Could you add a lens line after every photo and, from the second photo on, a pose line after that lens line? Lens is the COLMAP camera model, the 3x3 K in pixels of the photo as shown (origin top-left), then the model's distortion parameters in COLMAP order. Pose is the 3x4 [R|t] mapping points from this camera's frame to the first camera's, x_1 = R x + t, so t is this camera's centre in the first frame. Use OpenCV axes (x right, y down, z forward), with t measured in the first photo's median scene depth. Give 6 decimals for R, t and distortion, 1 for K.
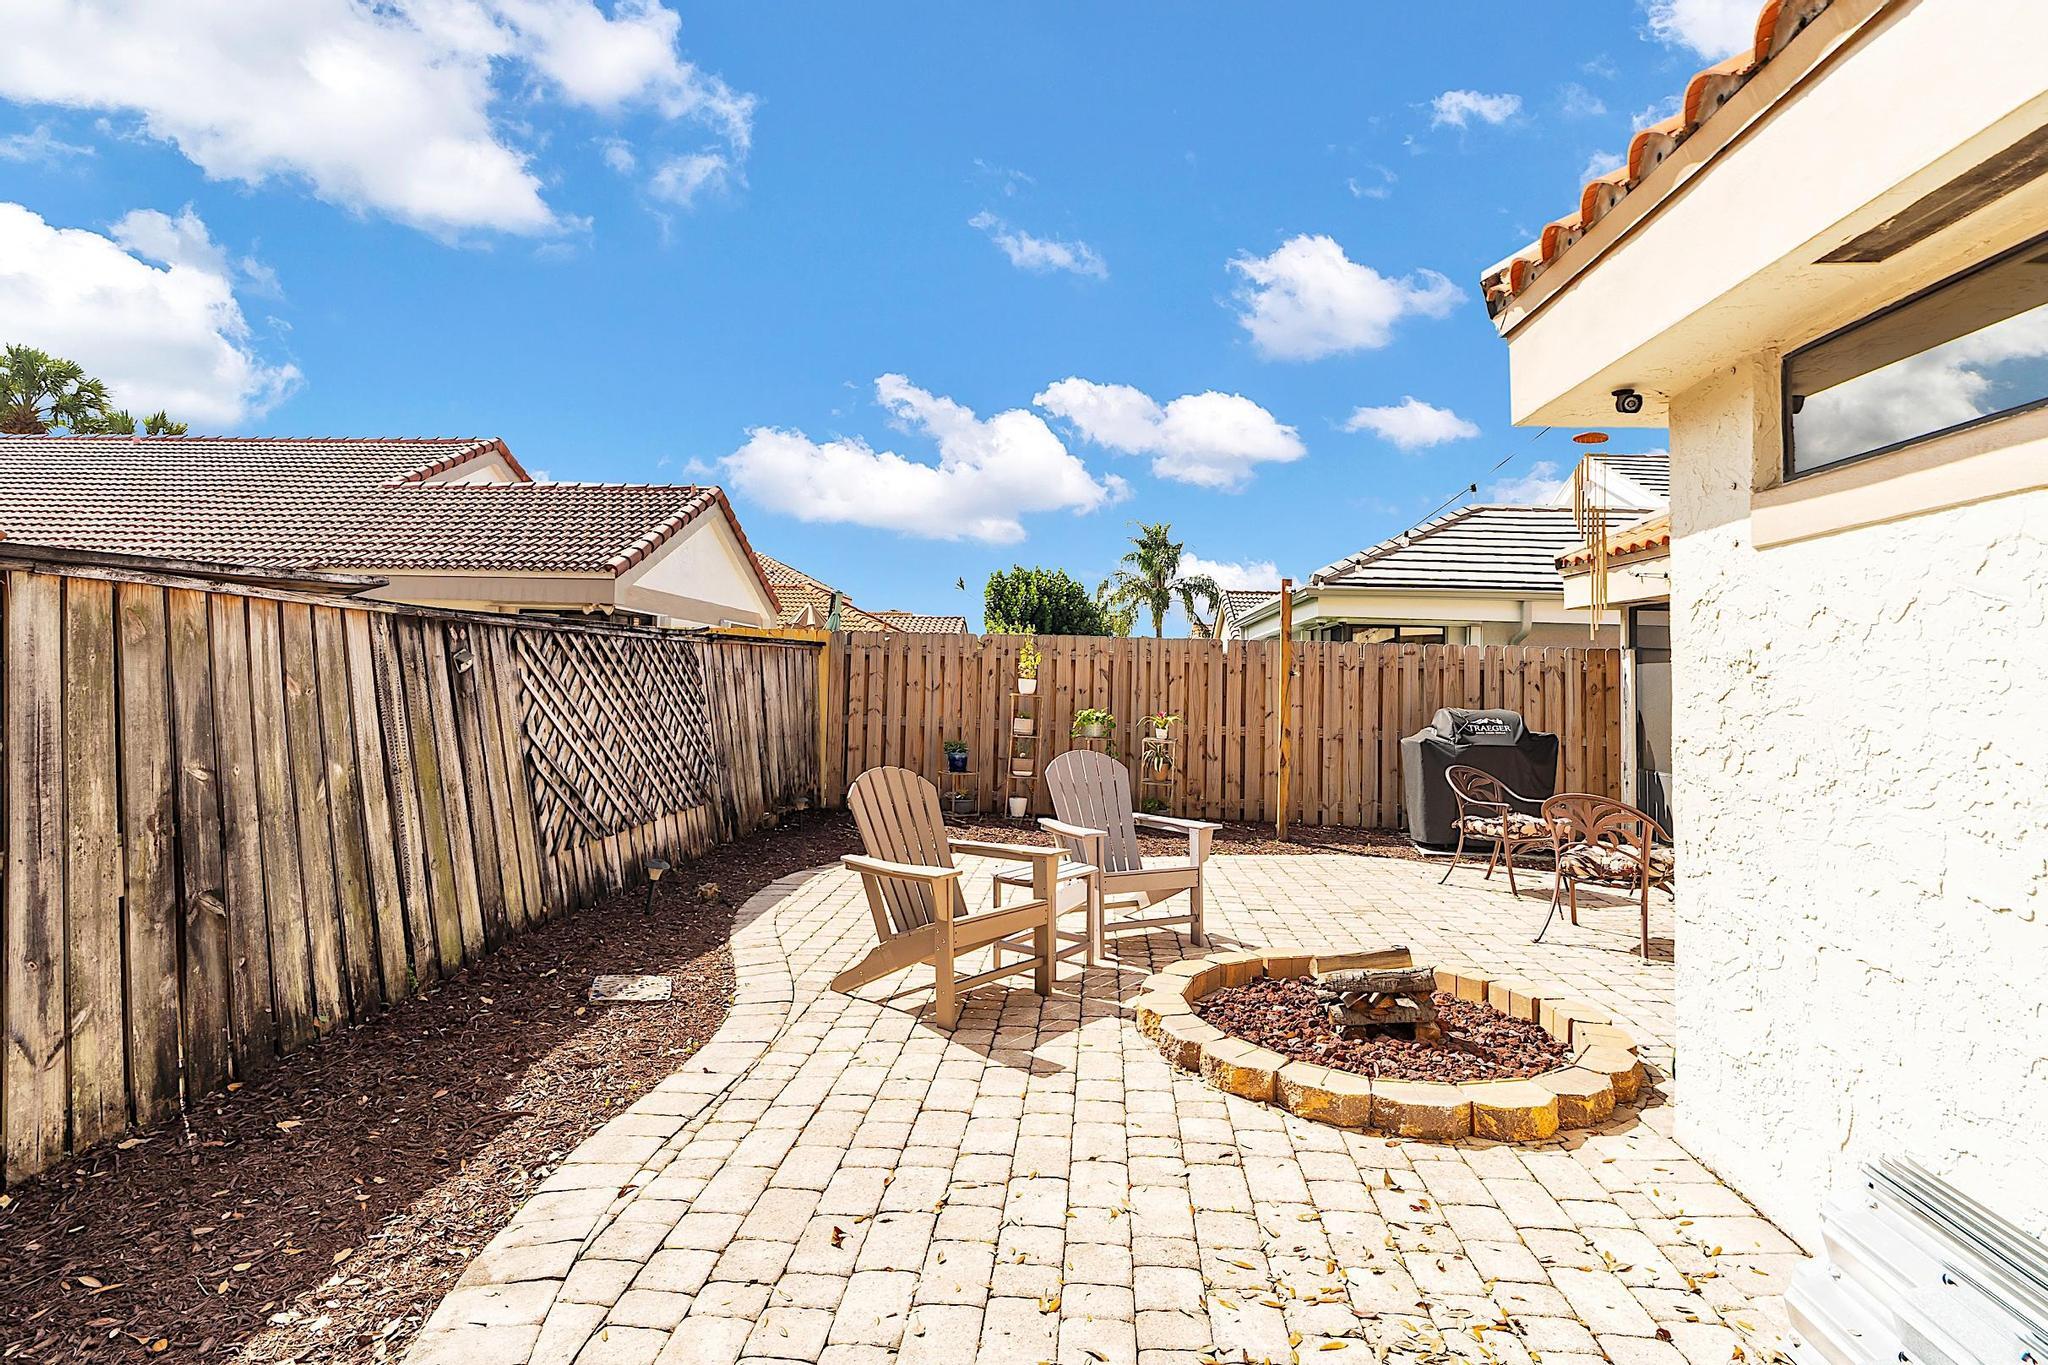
lens RADIAL K [[1005.0, 0, 1026.2], [0, 1005.0, 666.9], [0, 0, 1]] dist [-0.004985, -0.000318]
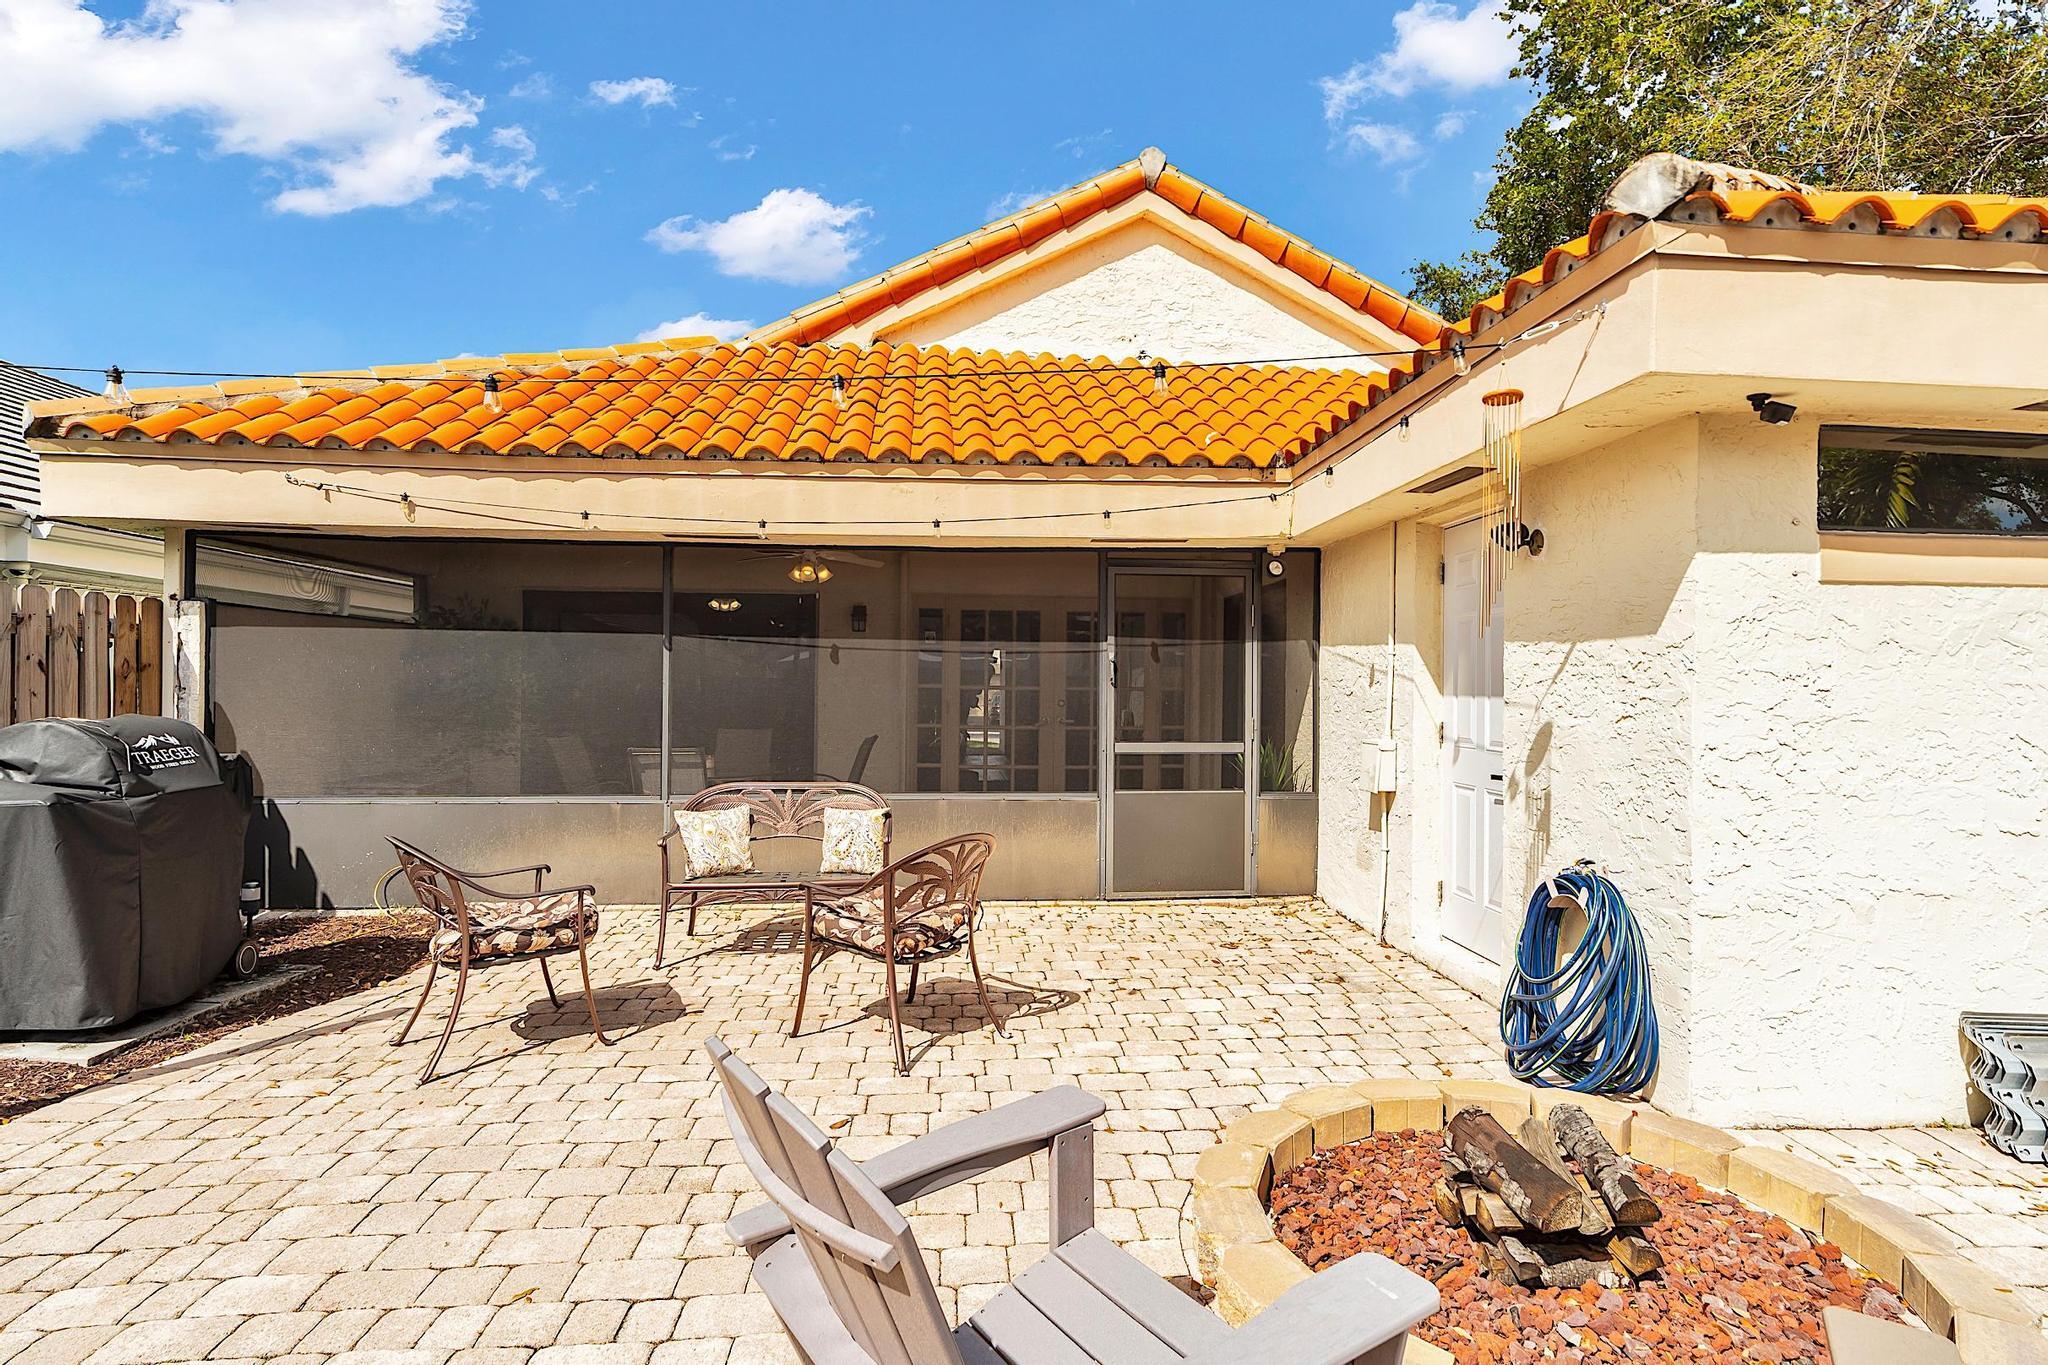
lens RADIAL K [[1039.7, 0, 1036.0], [0, 1039.7, 682.4], [0, 0, 1]] dist [0.004268, -0.000269]
pose [[-0.168188, -0.029051, 0.985327, -0.251115], [-0.031461, 0.999215, 0.024090, -0.000008], [-0.985253, -0.026948, -0.168969, 1.582406]]
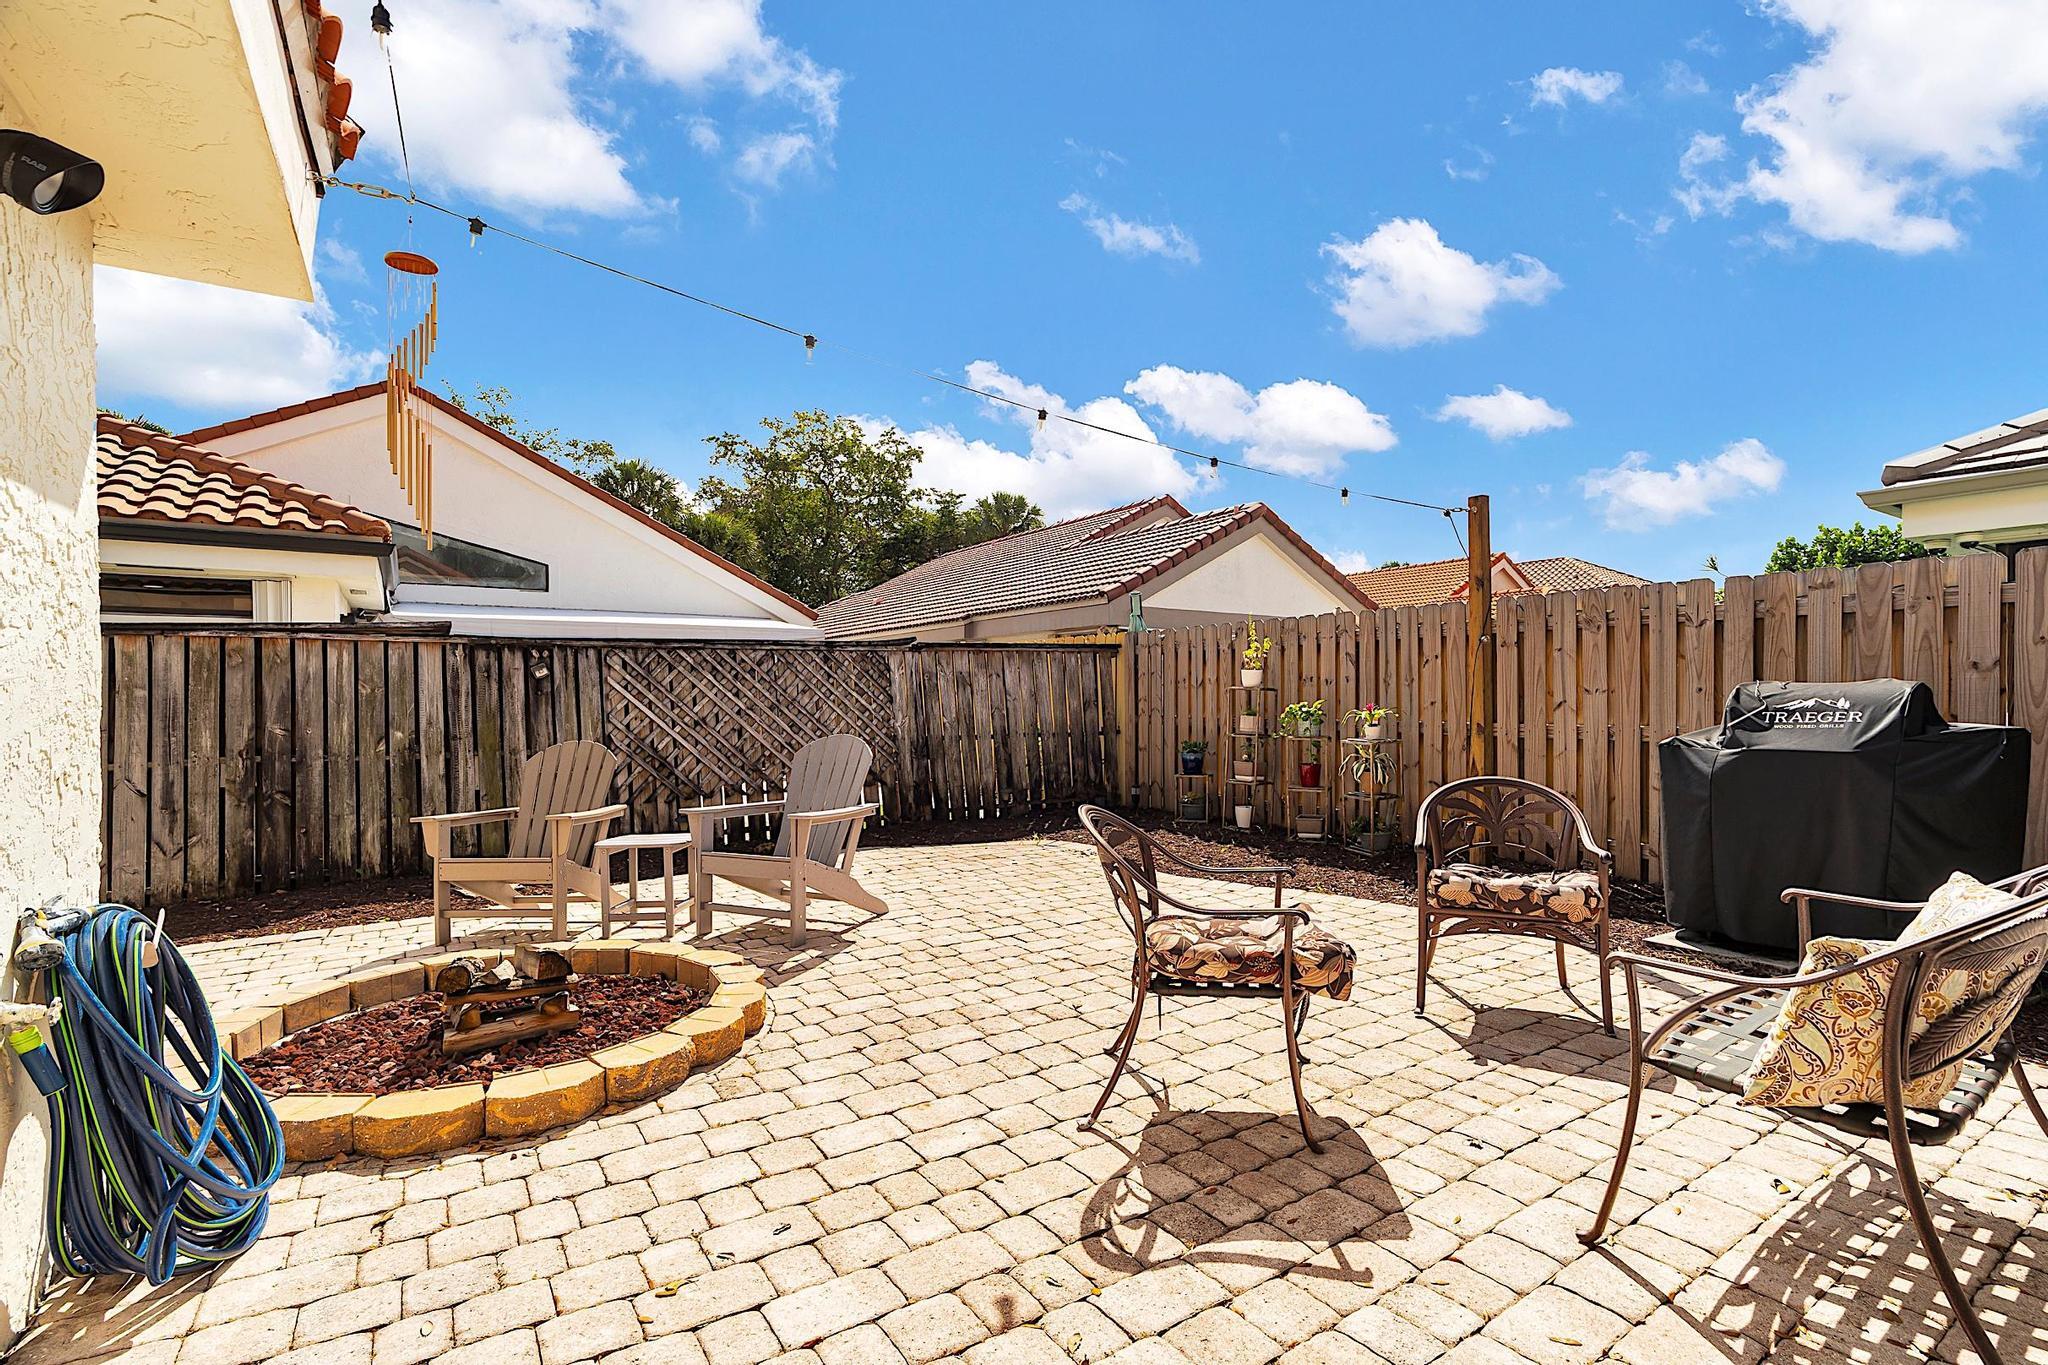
lens RADIAL K [[948.2, 0, 1027.7], [0, 948.2, 698.2], [0, 0, 1]] dist [-0.000375, -0.000355]
pose [[0.614538, -0.027704, -0.788401, 1.433206], [0.034645, 0.999367, -0.008112, 0.099615], [0.788126, -0.022329, 0.615109, 0.936913]]
